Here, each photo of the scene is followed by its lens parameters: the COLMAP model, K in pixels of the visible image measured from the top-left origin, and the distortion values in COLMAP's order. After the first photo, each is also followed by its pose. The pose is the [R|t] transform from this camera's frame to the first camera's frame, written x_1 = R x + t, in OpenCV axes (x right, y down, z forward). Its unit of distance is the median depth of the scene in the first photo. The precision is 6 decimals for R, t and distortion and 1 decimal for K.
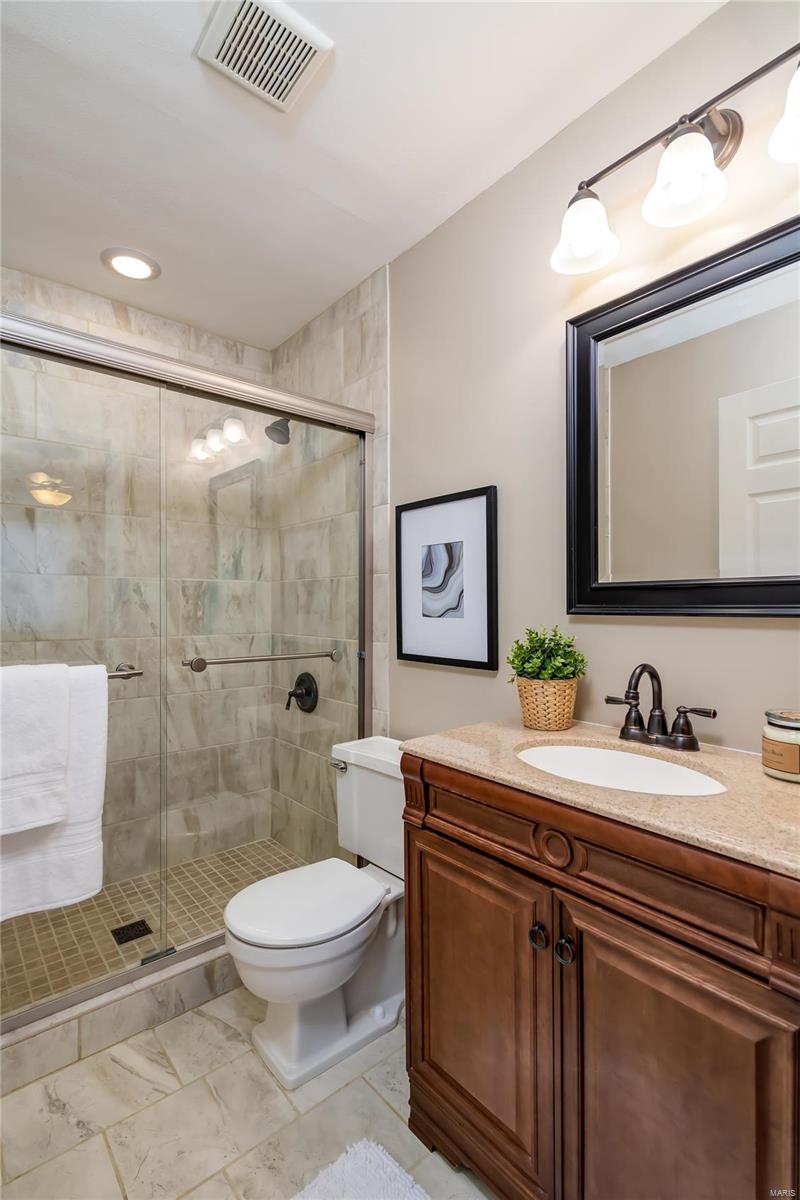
lens RADIAL K [[568.5, 0, 391.1], [0, 568.5, 601.3], [0, 0, 1]] dist [0.006381, -0.003422]
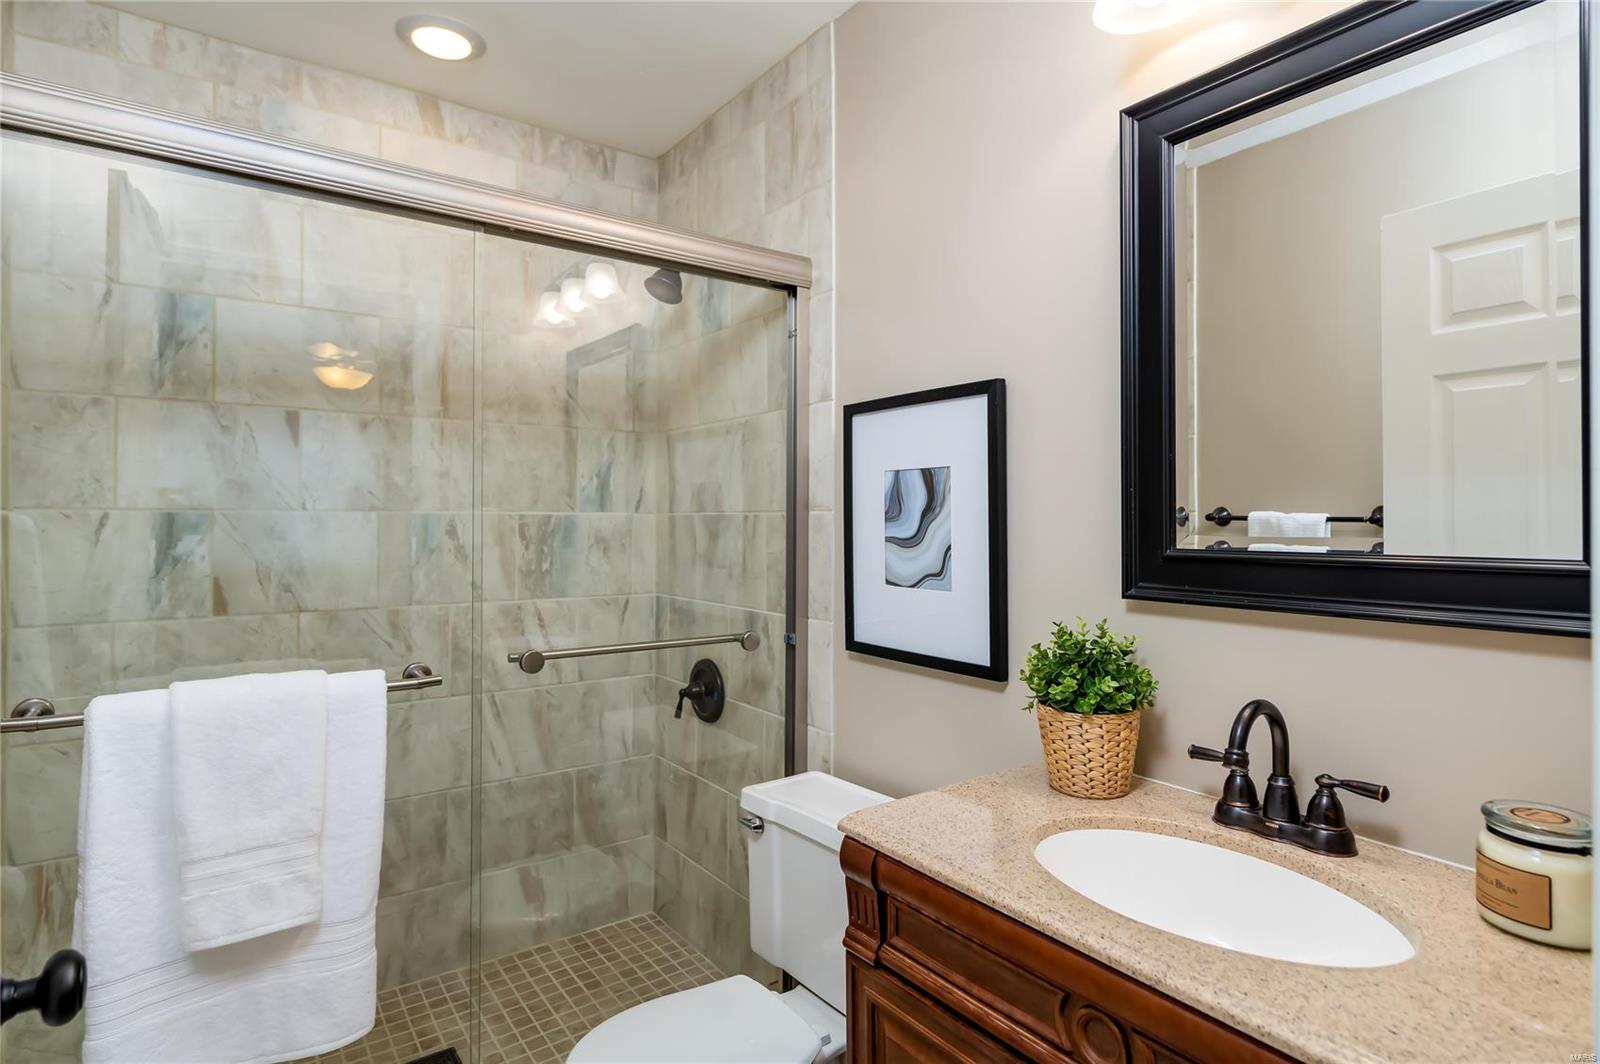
lens RADIAL K [[839.4, 0, 797.6], [0, 839.4, 489.1], [0, 0, 1]] dist [0.005746, -0.003151]
pose [[0.997123, 0.000317, -0.075800, 0.027409], [-0.000803, 0.999979, -0.006391, -0.068360], [0.075797, 0.006433, 0.997103, 0.070715]]
